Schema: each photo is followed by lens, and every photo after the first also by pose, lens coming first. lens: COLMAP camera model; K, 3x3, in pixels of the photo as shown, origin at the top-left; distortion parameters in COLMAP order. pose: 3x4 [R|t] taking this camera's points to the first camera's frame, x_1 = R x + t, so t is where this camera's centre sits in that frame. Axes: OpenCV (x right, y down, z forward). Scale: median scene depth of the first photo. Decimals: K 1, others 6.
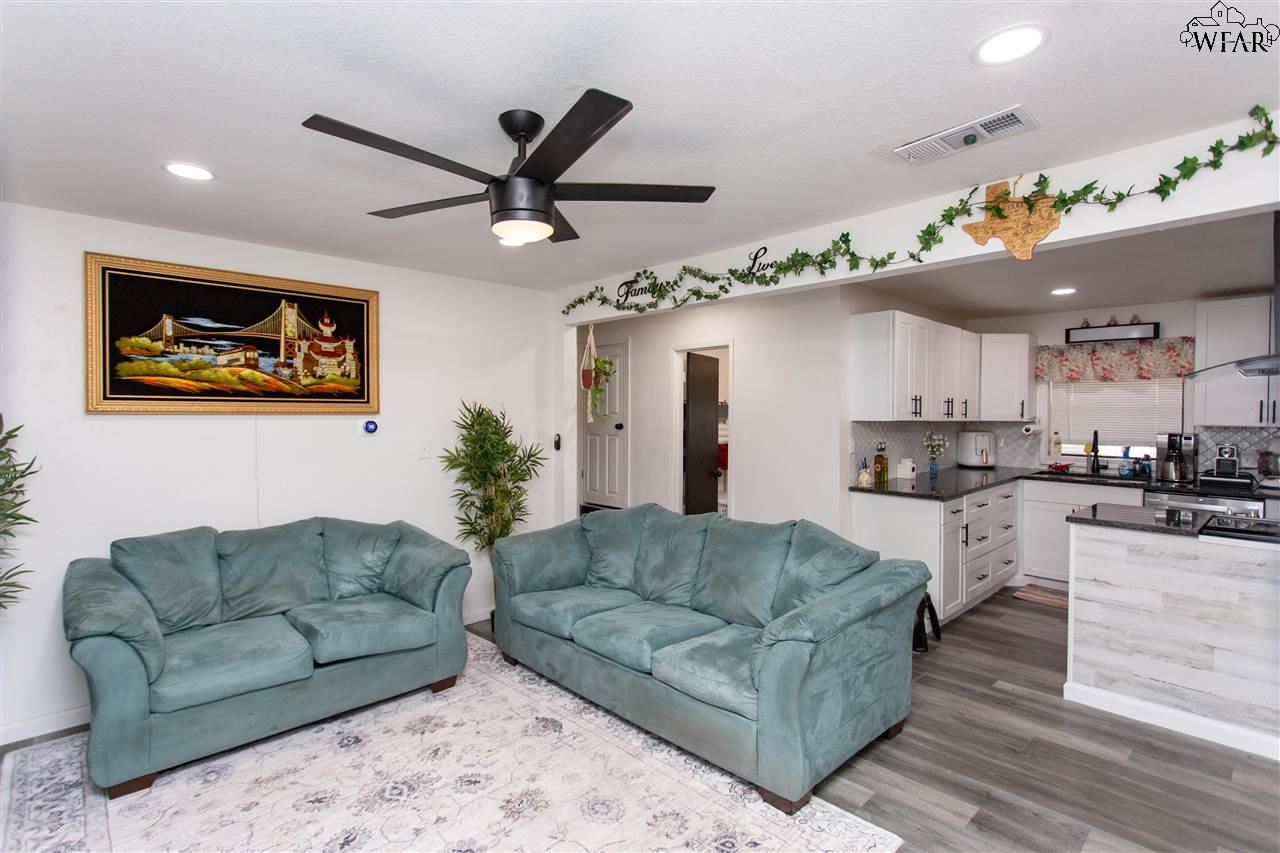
lens RADIAL K [[617.2, 0, 637.6], [0, 617.2, 418.4], [0, 0, 1]] dist [0.001060, 0.003379]
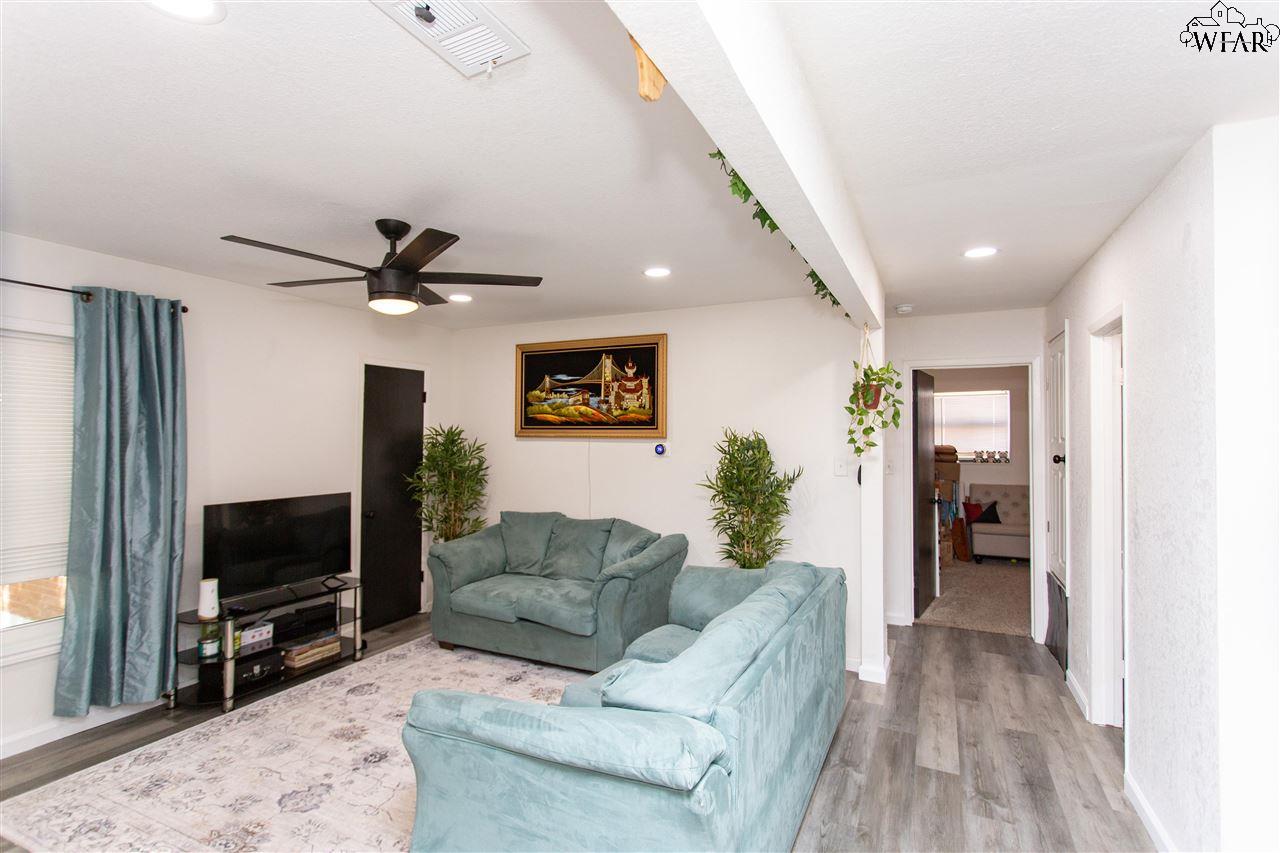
lens RADIAL K [[617.2, 0, 644.6], [0, 617.2, 424.0], [0, 0, 1]] dist [0.001060, 0.003379]
pose [[0.342288, -0.018652, -0.939410, 0.753839], [-0.013812, 0.999595, -0.024880, -0.005737], [0.939494, 0.021491, 0.341892, 0.650015]]
